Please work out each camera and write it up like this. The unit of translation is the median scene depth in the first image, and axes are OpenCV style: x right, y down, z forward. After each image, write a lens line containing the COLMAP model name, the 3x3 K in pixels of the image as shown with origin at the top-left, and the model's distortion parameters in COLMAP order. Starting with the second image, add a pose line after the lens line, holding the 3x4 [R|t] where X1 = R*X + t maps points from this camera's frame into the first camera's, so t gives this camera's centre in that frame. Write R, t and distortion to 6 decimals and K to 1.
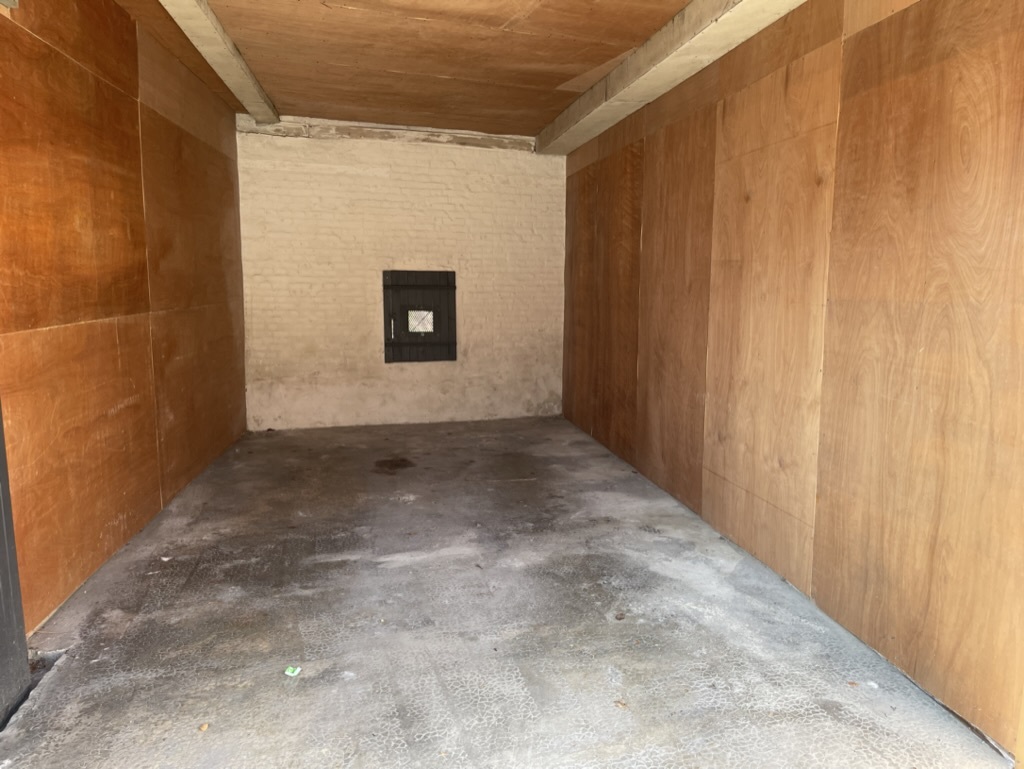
lens RADIAL K [[765.0, 0, 512.0], [0, 765.0, 384.5], [0, 0, 1]] dist [0.069990, -0.088186]
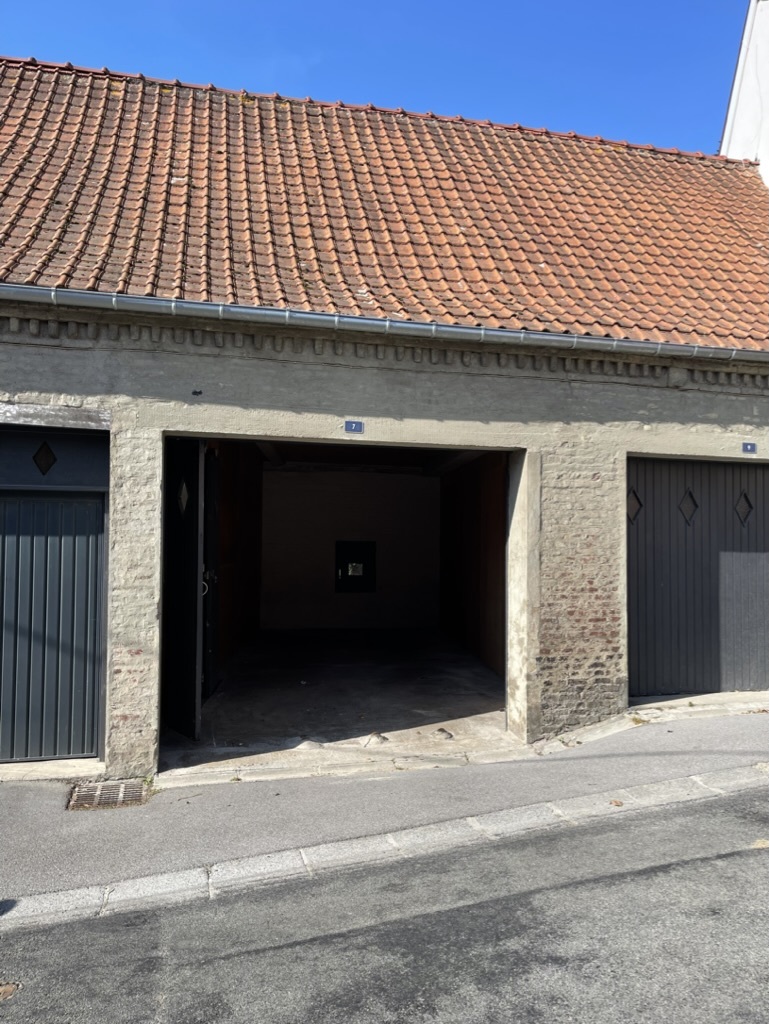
lens RADIAL K [[765.0, 0, 392.0], [0, 765.0, 515.1], [0, 0, 1]] dist [0.069990, -0.088186]
pose [[0.995900, 0.001605, -0.090445, 0.134922], [-0.016210, 0.986825, -0.160979, 0.084788], [0.088995, 0.161785, 0.982805, -0.819803]]
